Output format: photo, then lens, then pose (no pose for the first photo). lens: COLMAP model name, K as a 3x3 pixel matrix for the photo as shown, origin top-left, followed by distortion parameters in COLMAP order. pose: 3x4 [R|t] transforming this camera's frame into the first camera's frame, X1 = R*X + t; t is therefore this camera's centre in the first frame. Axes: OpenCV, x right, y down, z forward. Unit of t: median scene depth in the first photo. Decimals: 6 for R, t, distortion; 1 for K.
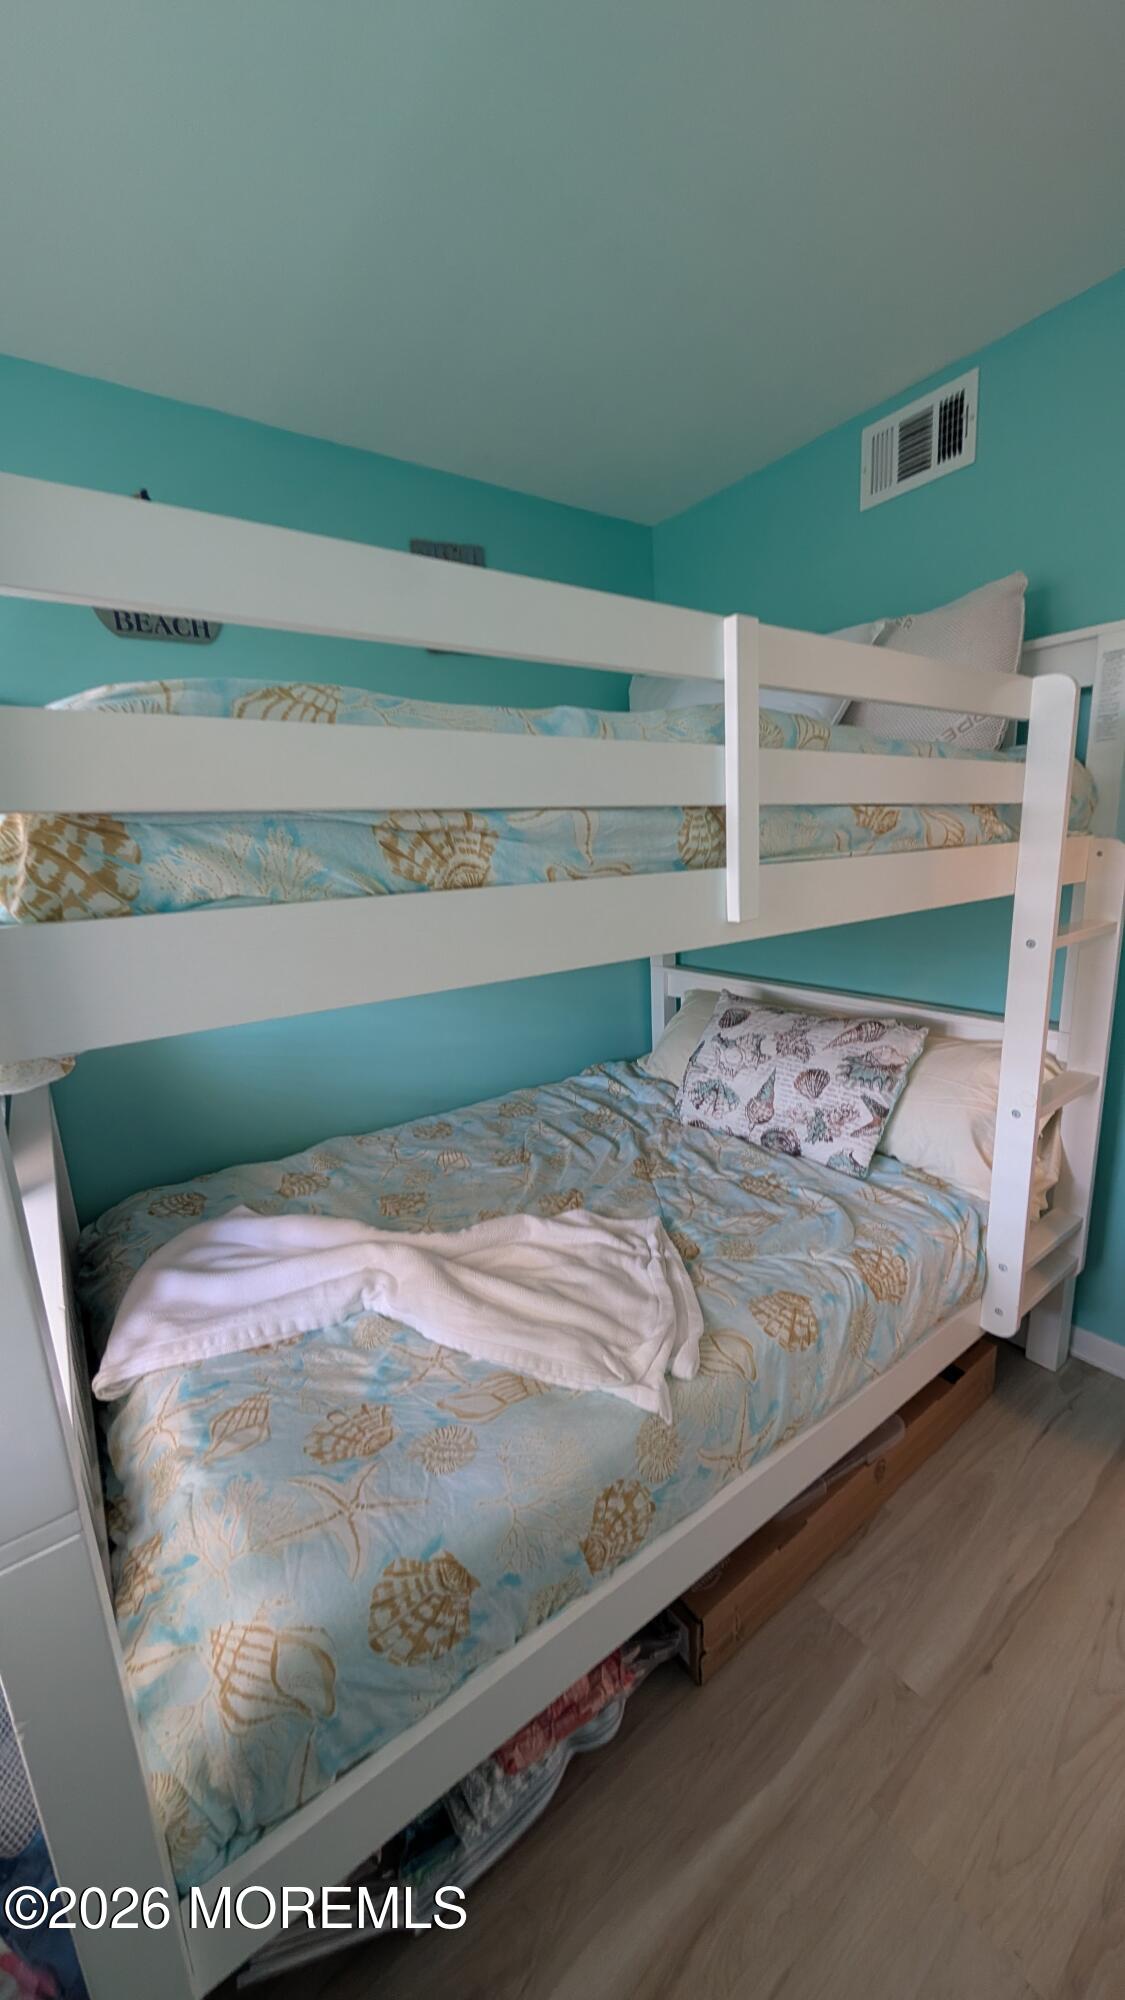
lens RADIAL K [[730.7, 0, 562.5], [0, 730.7, 1000.0], [0, 0, 1]] dist [0.001458, -0.000153]
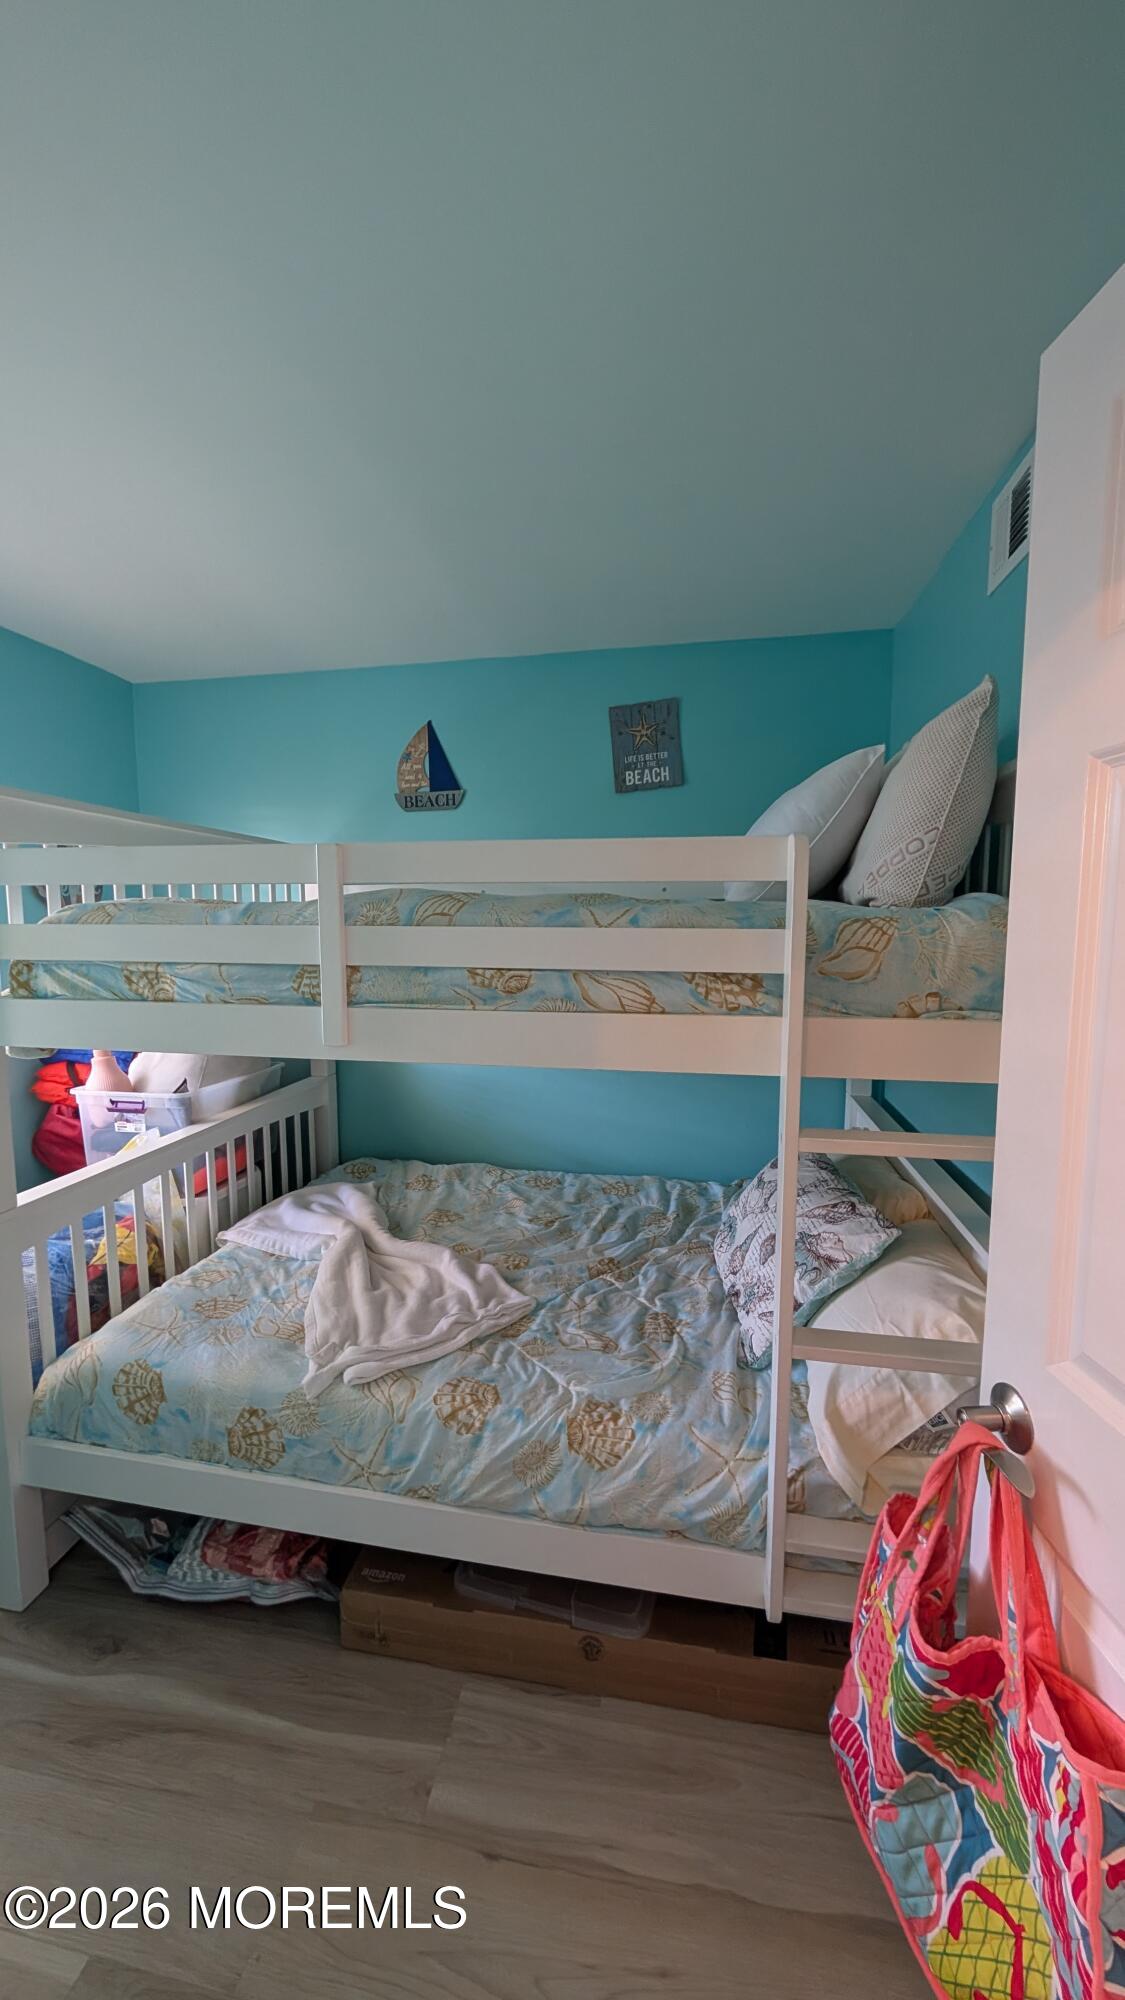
lens RADIAL K [[730.7, 0, 562.5], [0, 730.7, 1000.0], [0, 0, 1]] dist [0.001458, -0.000153]
pose [[0.689603, 0.124749, -0.713362, 1.135296], [-0.184133, 0.982882, -0.006119, -0.196593], [0.700387, 0.135574, 0.700769, 0.226954]]
